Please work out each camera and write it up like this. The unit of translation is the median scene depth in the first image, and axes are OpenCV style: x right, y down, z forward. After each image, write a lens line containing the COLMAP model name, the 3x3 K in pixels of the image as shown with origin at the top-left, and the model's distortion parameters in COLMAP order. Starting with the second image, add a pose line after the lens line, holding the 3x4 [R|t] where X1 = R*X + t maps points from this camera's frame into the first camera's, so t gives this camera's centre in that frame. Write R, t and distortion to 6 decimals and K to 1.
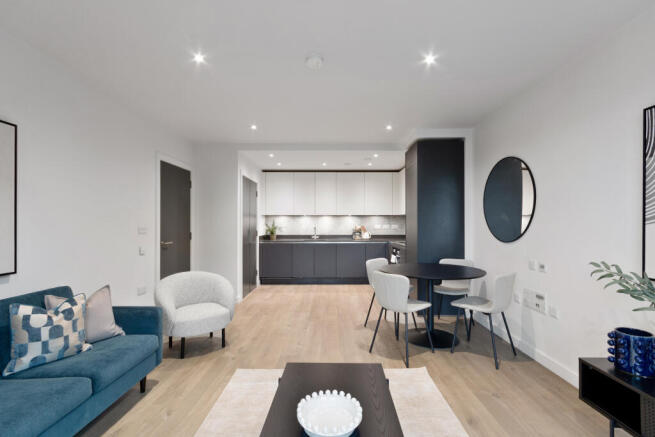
lens RADIAL K [[302.0, 0, 331.7], [0, 302.0, 222.8], [0, 0, 1]] dist [-0.001306, 0.000112]
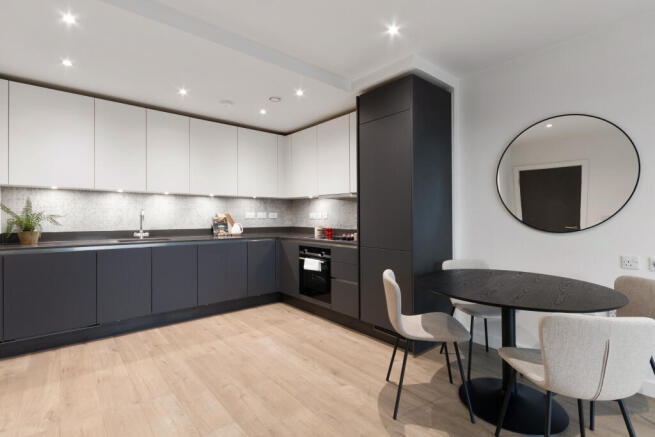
lens RADIAL K [[302.0, 0, 322.1], [0, 302.0, 216.1], [0, 0, 1]] dist [-0.001306, 0.000112]
pose [[0.746902, 0.003479, 0.664925, -0.168687], [-0.009237, 0.999944, 0.005144, 0.010009], [-0.664870, -0.009984, 0.746892, 0.406094]]
